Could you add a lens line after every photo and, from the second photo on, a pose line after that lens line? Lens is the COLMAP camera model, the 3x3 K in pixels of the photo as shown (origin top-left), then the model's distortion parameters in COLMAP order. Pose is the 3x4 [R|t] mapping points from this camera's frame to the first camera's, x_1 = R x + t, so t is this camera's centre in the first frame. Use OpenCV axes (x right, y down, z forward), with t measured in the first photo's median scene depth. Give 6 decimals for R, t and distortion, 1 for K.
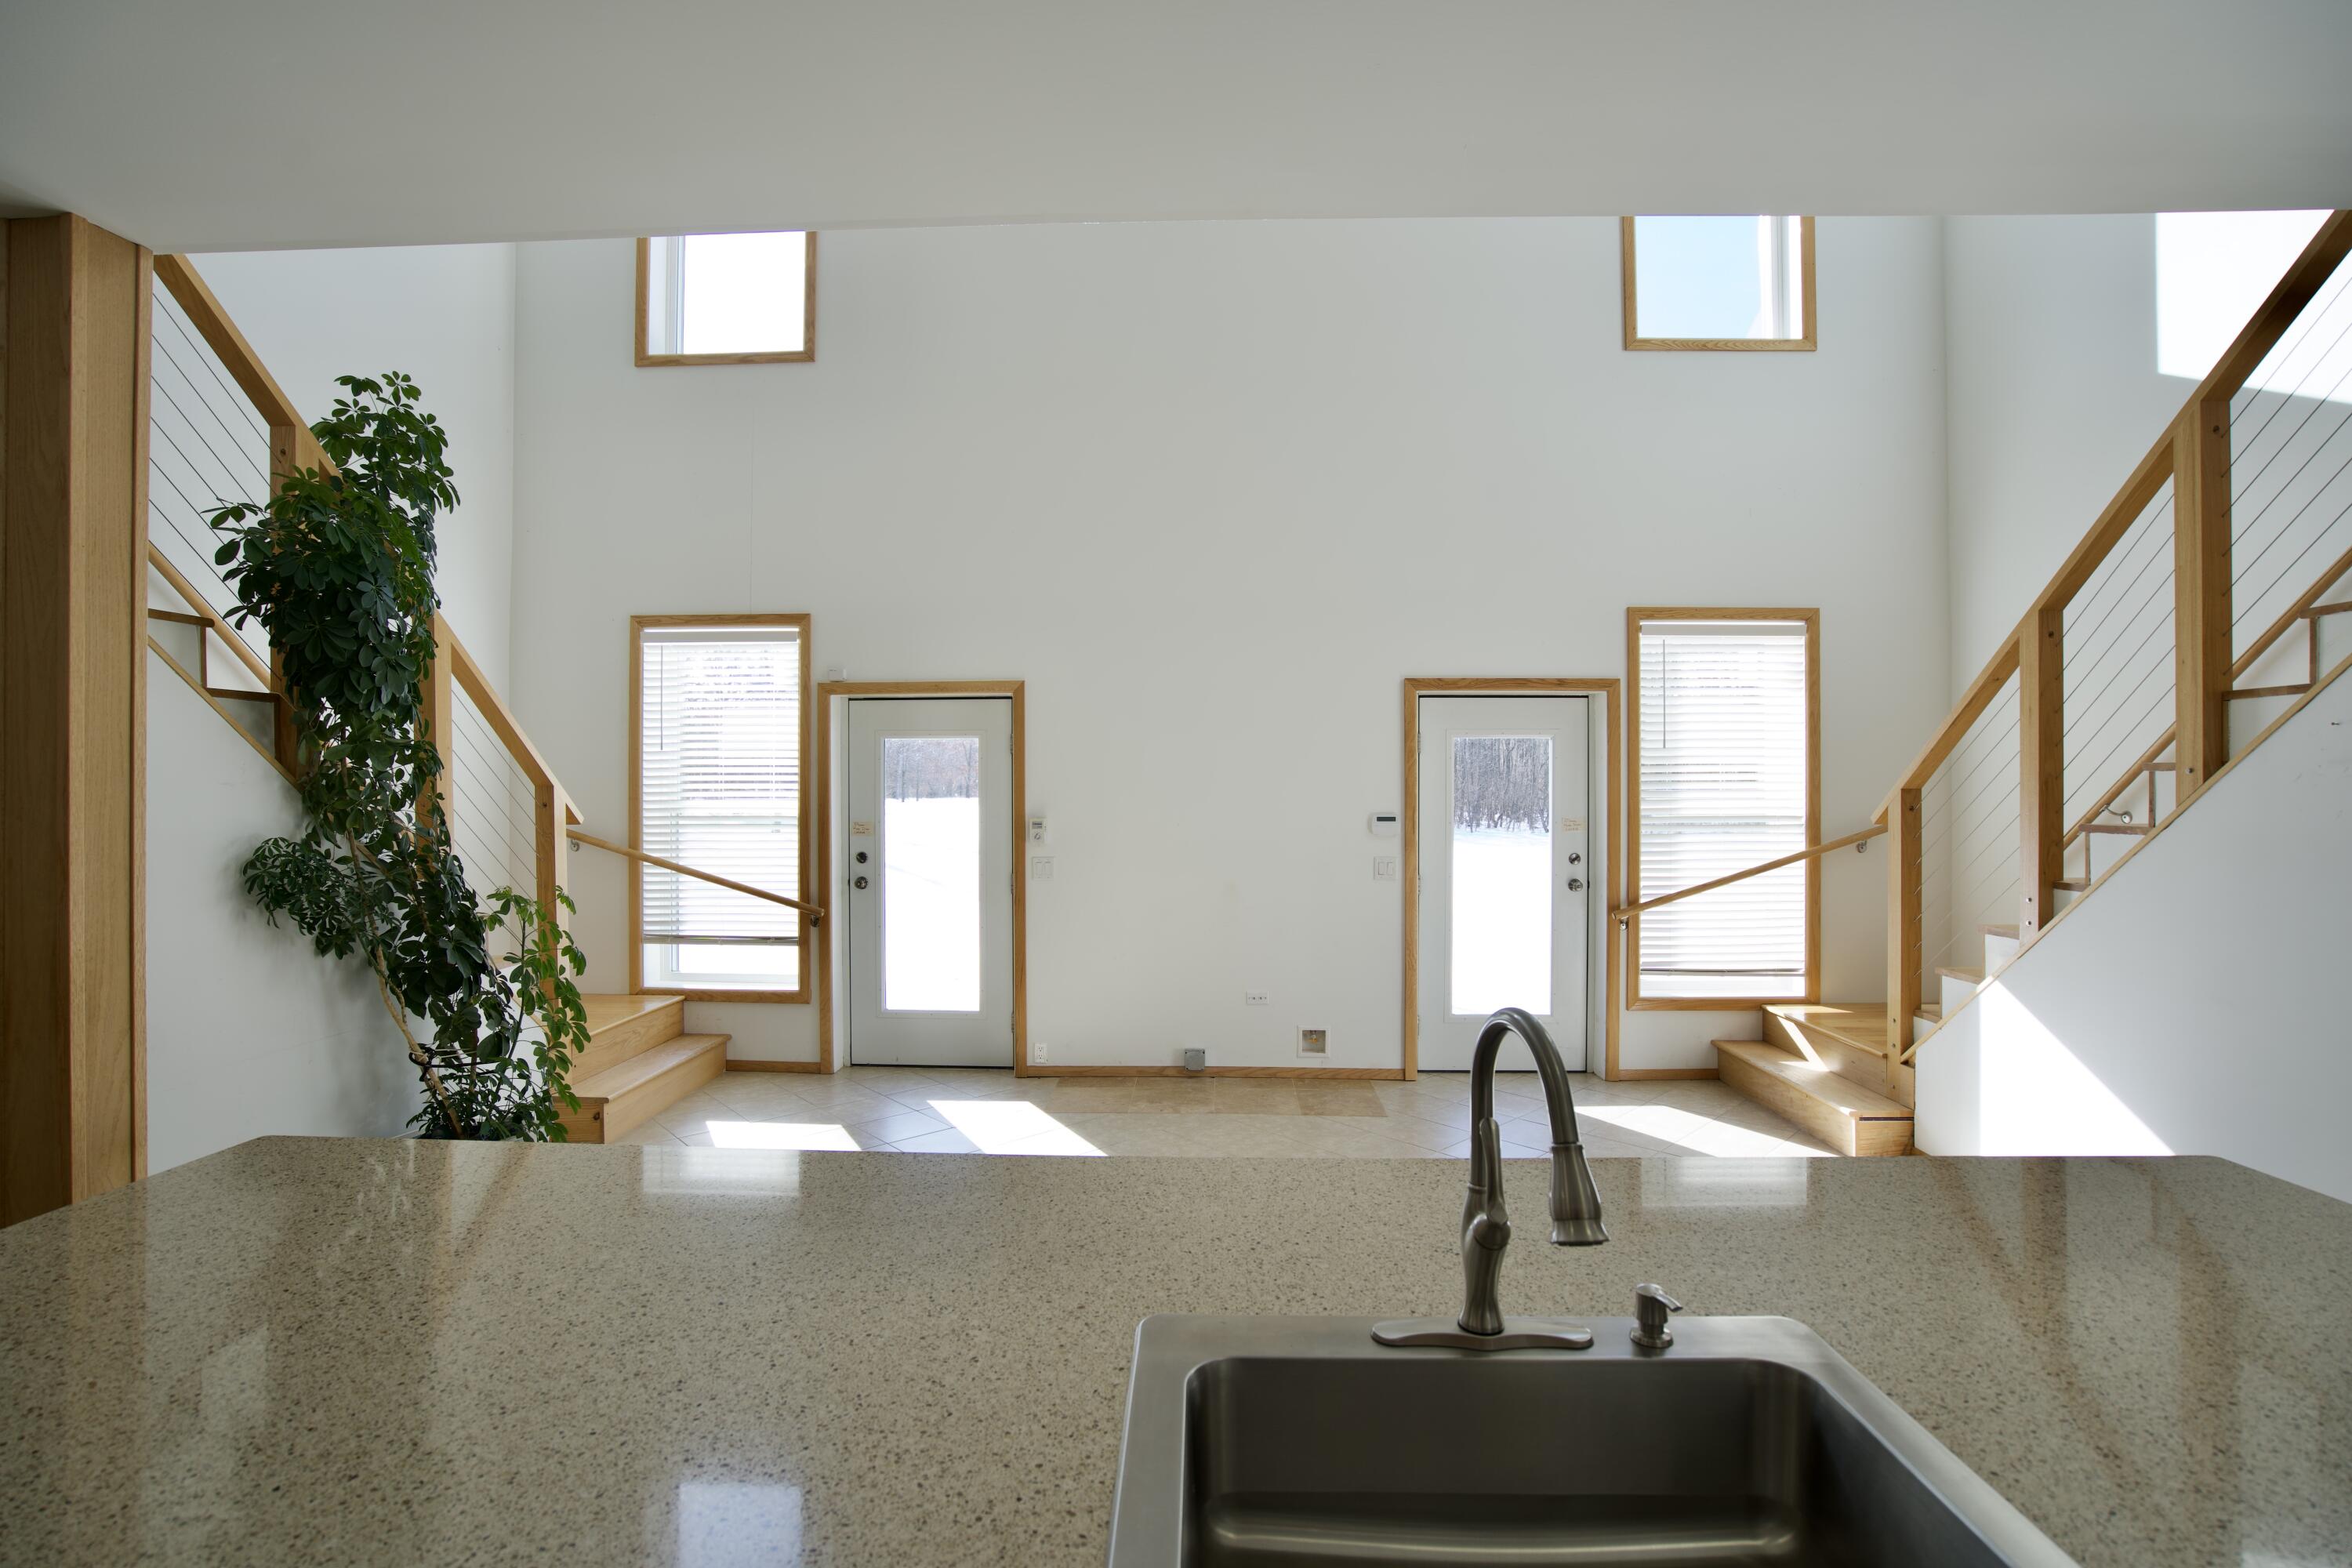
lens RADIAL K [[1079.8, 0, 1172.6], [0, 1079.8, 775.1], [0, 0, 1]] dist [-0.044478, 0.014299]
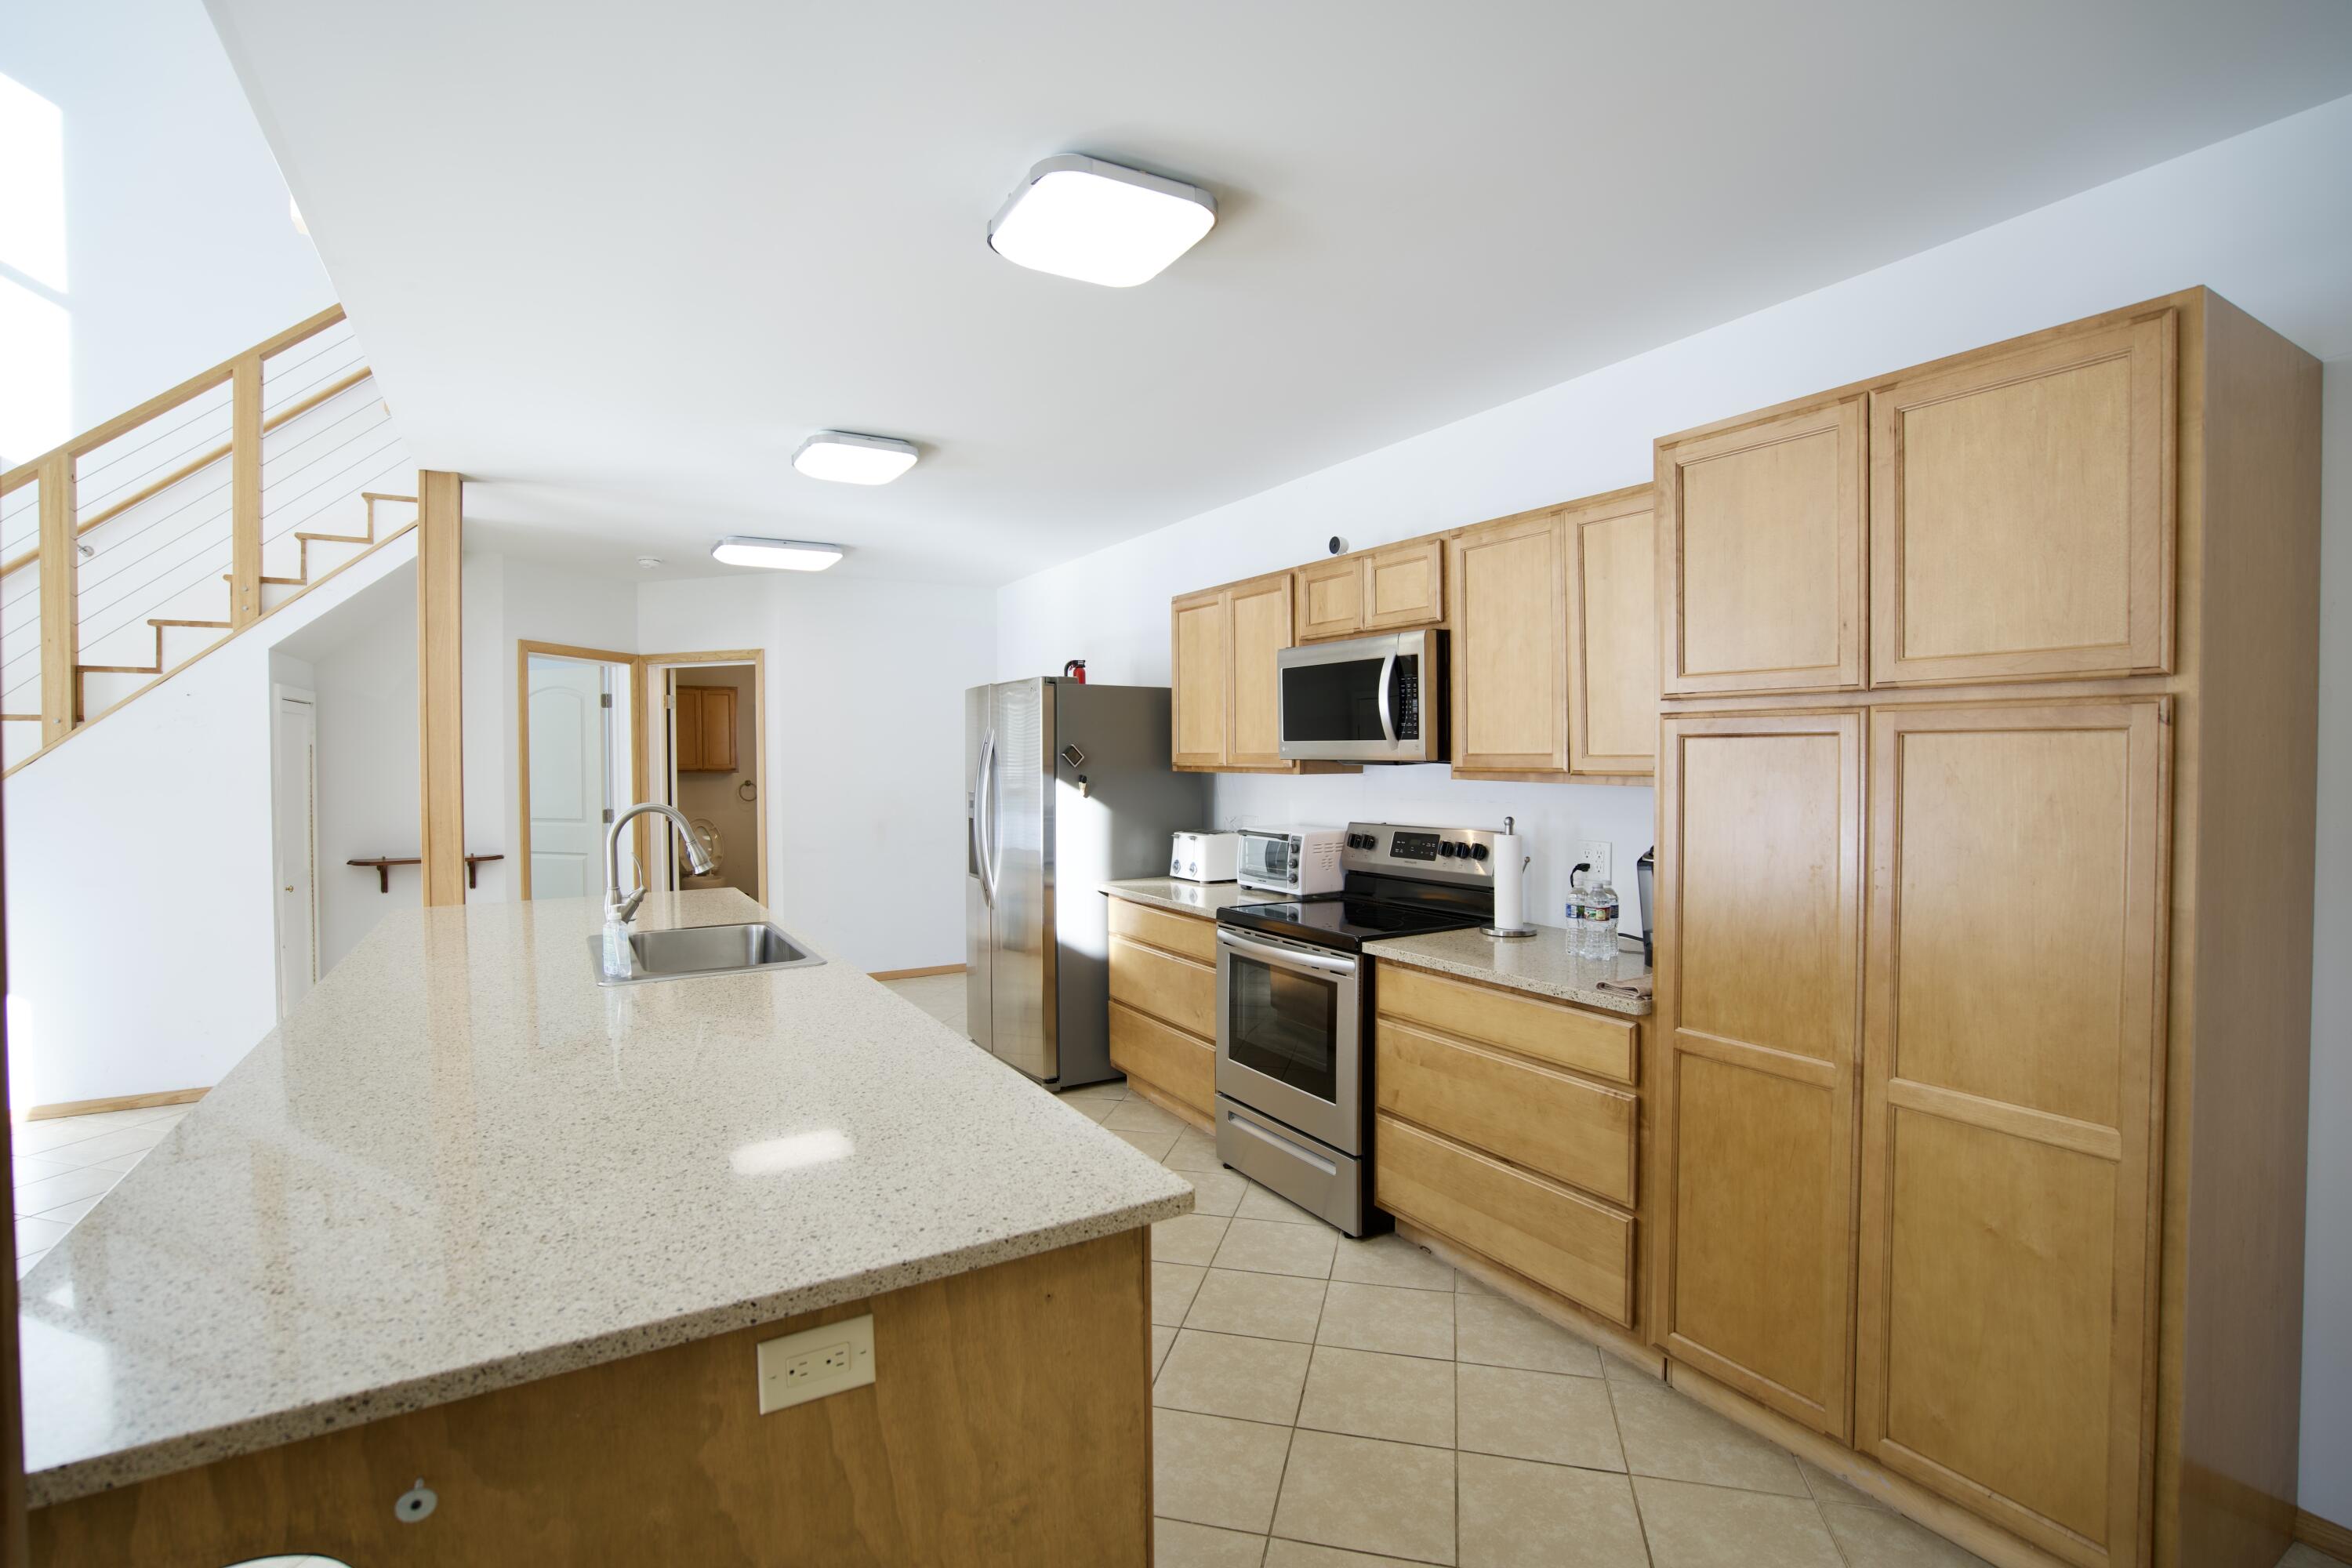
lens RADIAL K [[1079.8, 0, 1135.6], [0, 1079.8, 762.8], [0, 0, 1]] dist [-0.044478, 0.014299]
pose [[-0.535113, -0.000473, 0.844781, -0.516169], [-0.001802, 0.999998, -0.000581, 0.025698], [-0.844779, -0.001833, -0.535112, 0.304358]]
